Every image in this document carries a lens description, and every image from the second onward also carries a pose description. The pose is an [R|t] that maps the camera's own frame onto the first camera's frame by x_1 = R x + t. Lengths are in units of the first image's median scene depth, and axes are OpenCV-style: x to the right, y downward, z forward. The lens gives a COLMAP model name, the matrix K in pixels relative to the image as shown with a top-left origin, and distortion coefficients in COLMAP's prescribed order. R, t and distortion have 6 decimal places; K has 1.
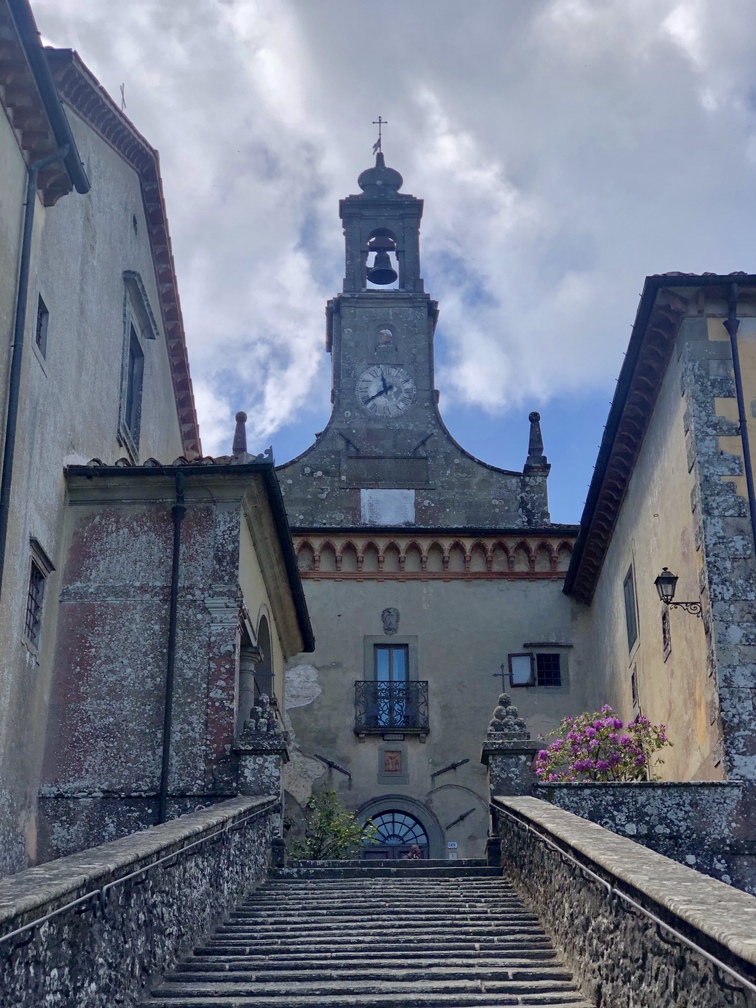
lens RADIAL K [[1529.0, 0, 377.7], [0, 1529.0, 504.3], [0, 0, 1]] dist [0.059825, 0.000000]
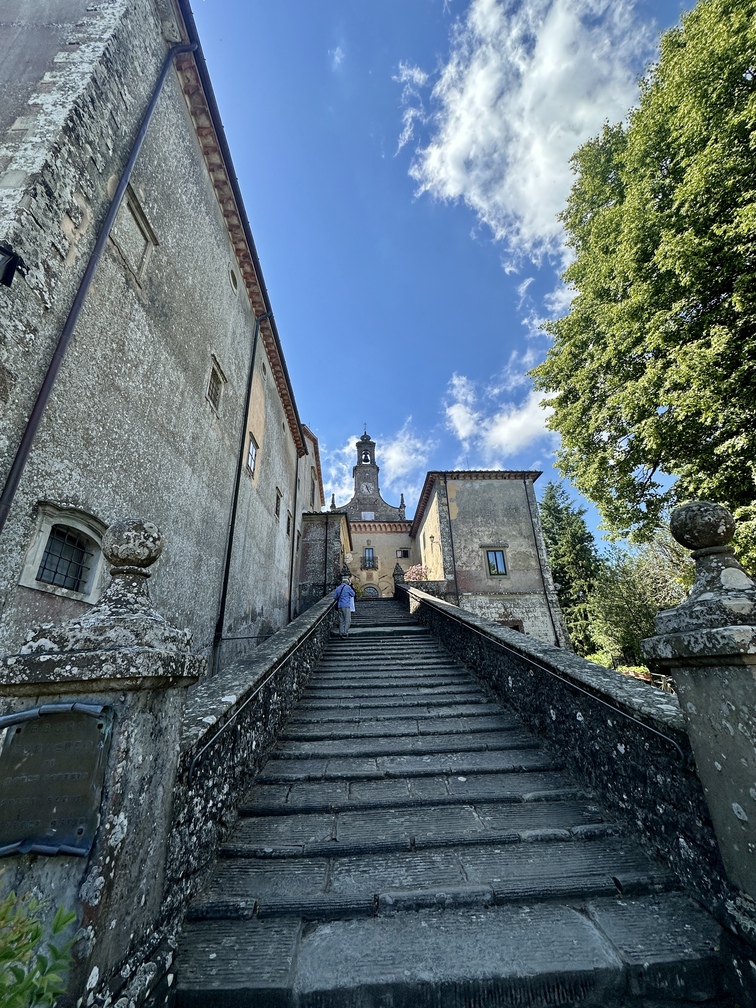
lens RADIAL K [[404.7, 0, 378.8], [0, 404.7, 502.7], [0, 0, 1]] dist [-0.000248, -0.000001]
pose [[0.998611, -0.001720, 0.052656, -0.026257], [0.001986, 0.999985, -0.005012, -0.033619], [-0.052647, 0.005110, 0.998600, -0.153325]]
